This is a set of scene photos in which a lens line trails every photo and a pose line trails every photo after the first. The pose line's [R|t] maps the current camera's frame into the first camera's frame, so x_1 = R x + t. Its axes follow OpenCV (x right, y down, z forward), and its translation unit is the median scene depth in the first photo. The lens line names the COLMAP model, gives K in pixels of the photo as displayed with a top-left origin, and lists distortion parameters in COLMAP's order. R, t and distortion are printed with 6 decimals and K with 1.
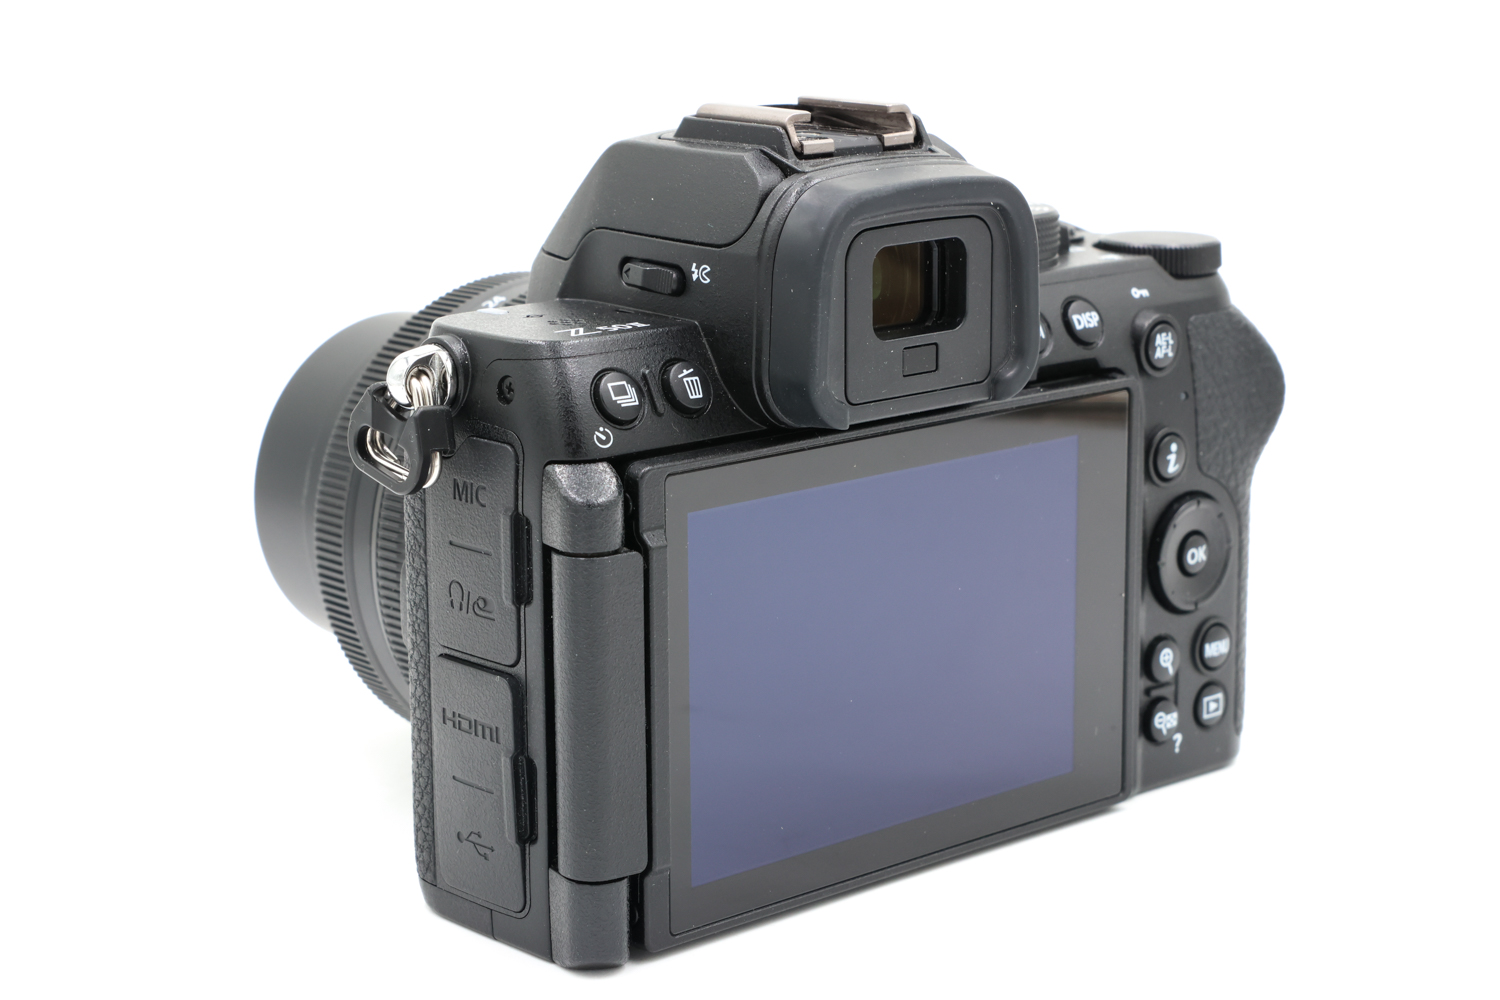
lens RADIAL K [[3149.7, 0, 752.0], [0, 3149.7, 499.6], [0, 0, 1]] dist [0.058687, 0.000000]
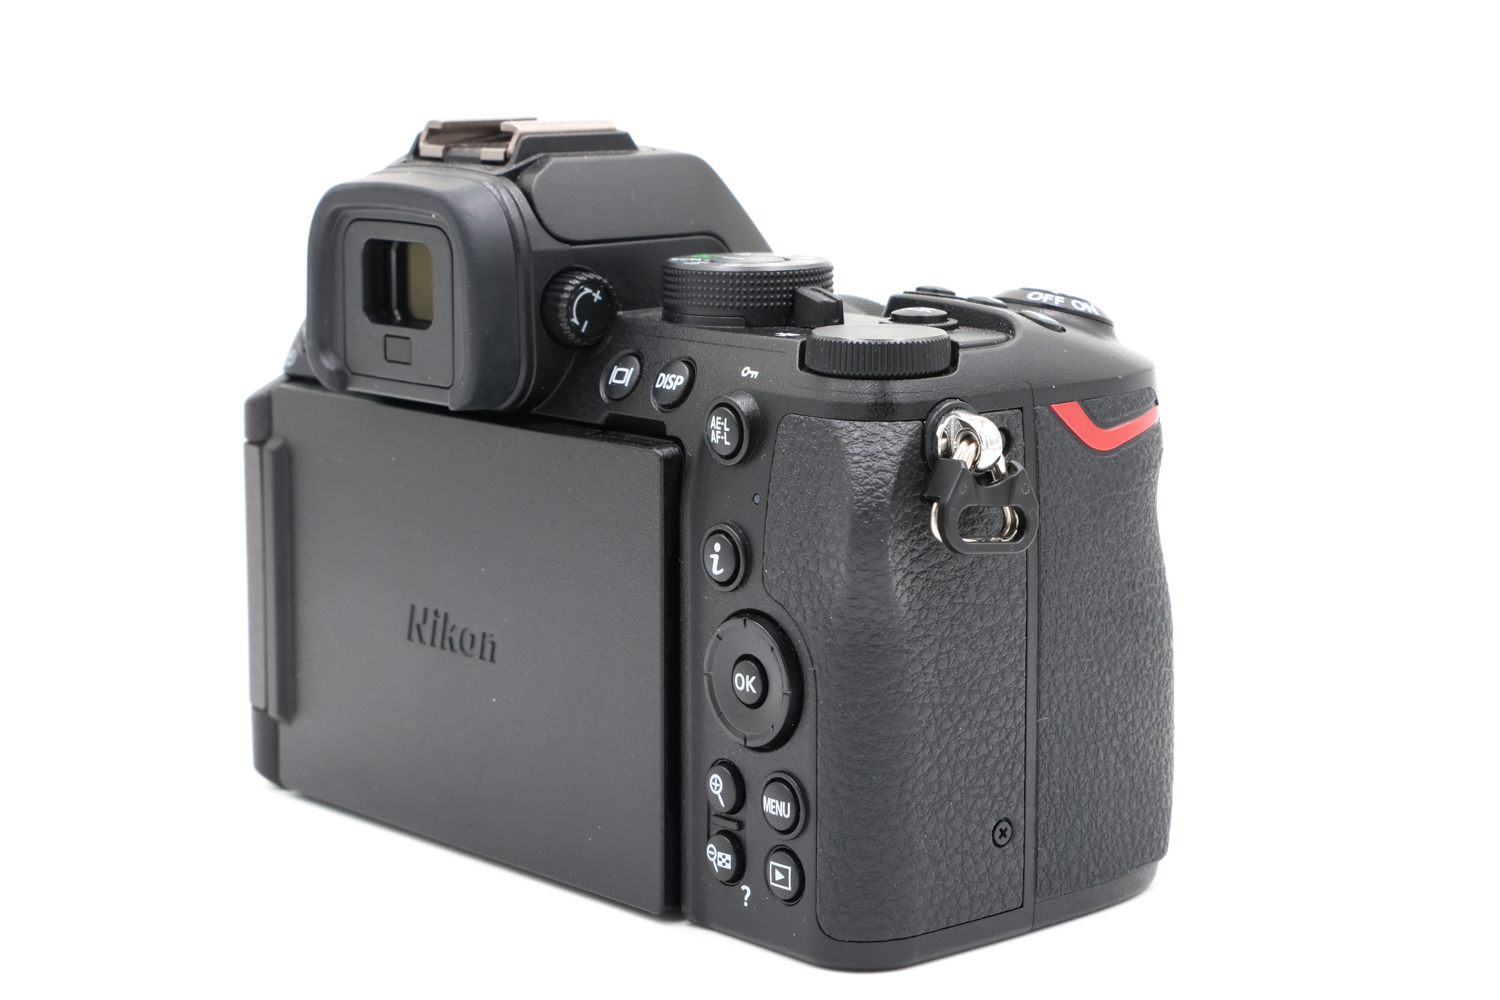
lens RADIAL K [[3149.7, 0, 751.9], [0, 3149.7, 499.9], [0, 0, 1]] dist [0.058687, 0.000000]
pose [[-0.017852, 0.163398, -0.986399, 1.014204], [-0.213798, 0.963113, 0.163410, -0.177744], [0.976715, 0.213807, 0.017741, 0.998616]]
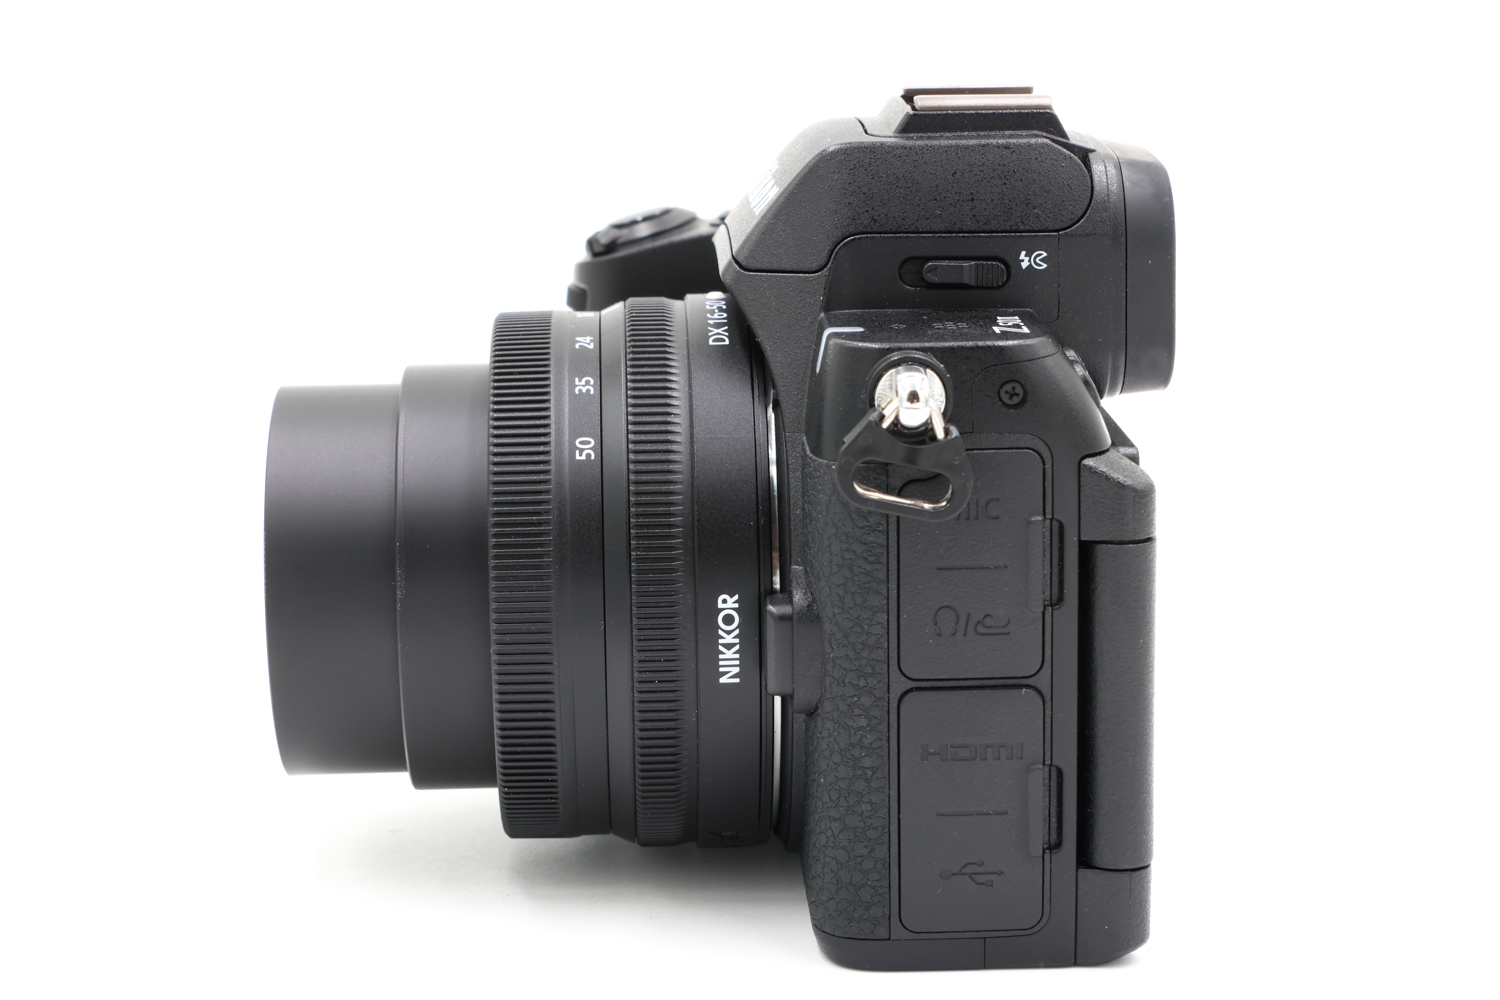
lens RADIAL K [[3191.9, 0, 750.2], [0, 3191.9, 499.6], [0, 0, 1]] dist [-0.077391, 0.000000]
pose [[0.629112, -0.167824, 0.758982, -0.736611], [0.171963, 0.982270, 0.074659, -0.075865], [-0.758055, 0.083548, 0.646817, 0.358602]]
